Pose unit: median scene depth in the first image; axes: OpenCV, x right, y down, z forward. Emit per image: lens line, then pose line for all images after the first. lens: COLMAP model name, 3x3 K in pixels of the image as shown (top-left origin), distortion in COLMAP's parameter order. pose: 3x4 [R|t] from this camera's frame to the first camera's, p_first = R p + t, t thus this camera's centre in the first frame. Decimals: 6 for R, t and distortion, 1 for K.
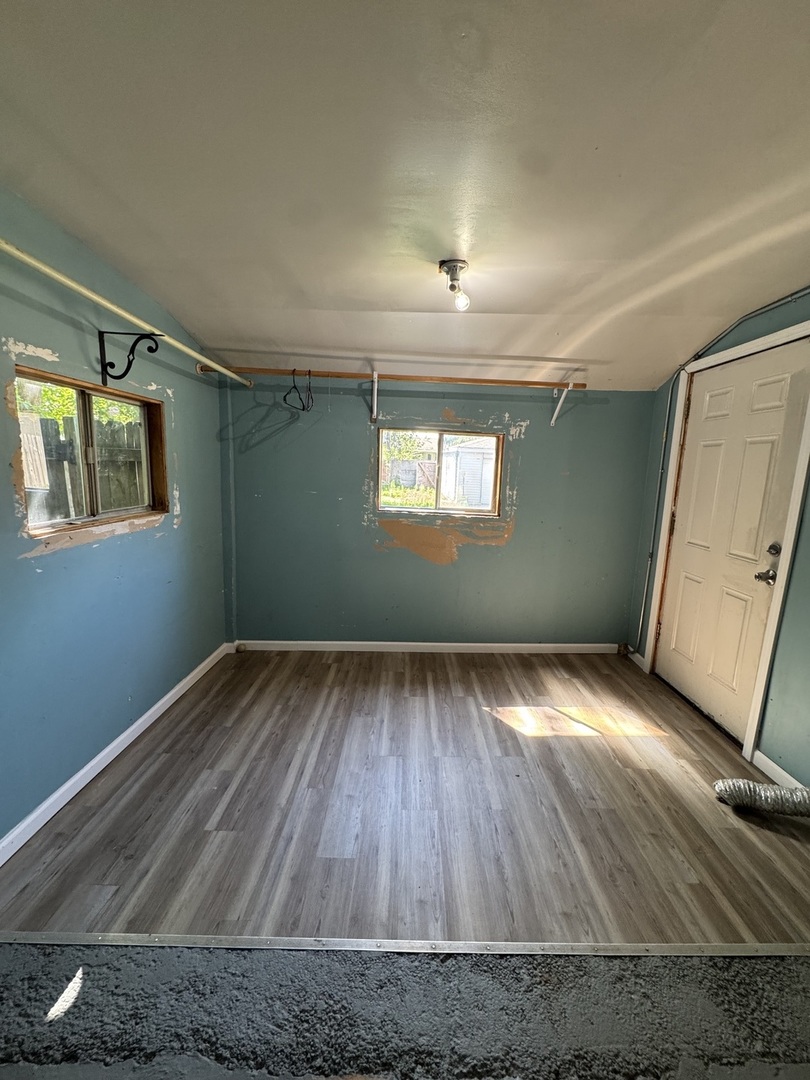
lens RADIAL K [[432.4, 0, 408.3], [0, 432.4, 537.8], [0, 0, 1]] dist [0.000121, 0.000220]
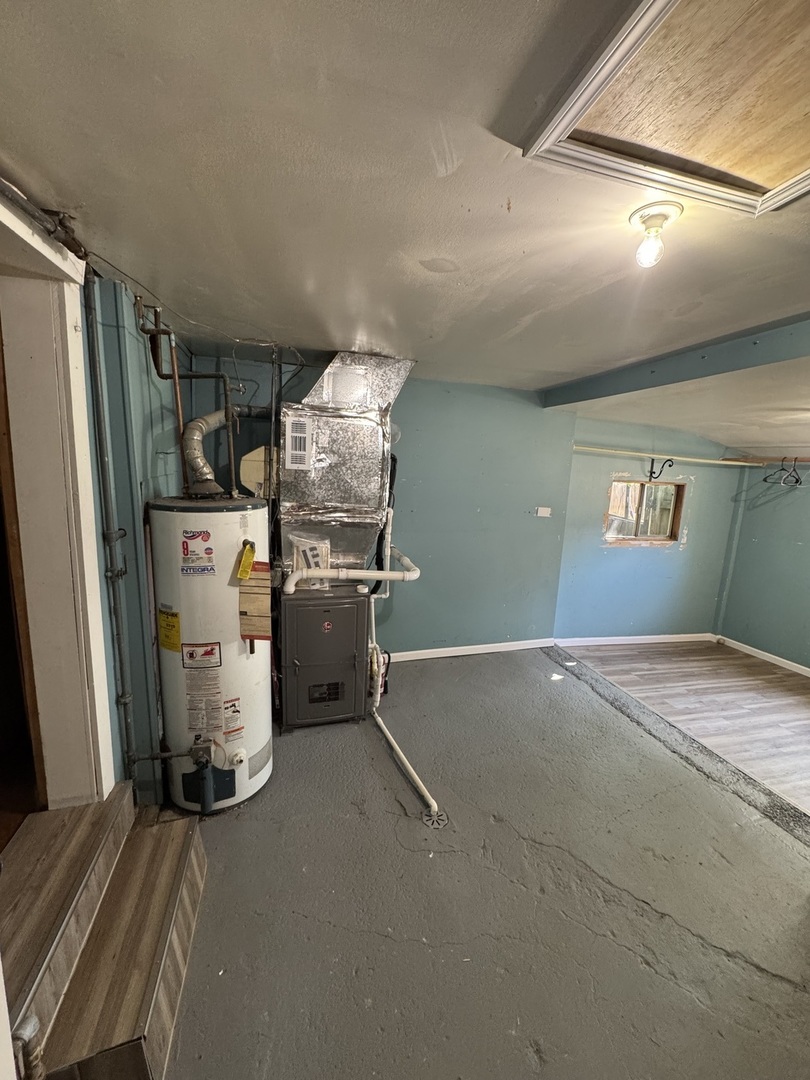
lens RADIAL K [[432.4, 0, 403.1], [0, 432.4, 542.2], [0, 0, 1]] dist [0.000121, 0.000220]
pose [[0.256075, 0.136258, -0.957005, 1.027621], [-0.193556, 0.977194, 0.087341, 0.013880], [0.947081, 0.162868, 0.276609, -0.703493]]
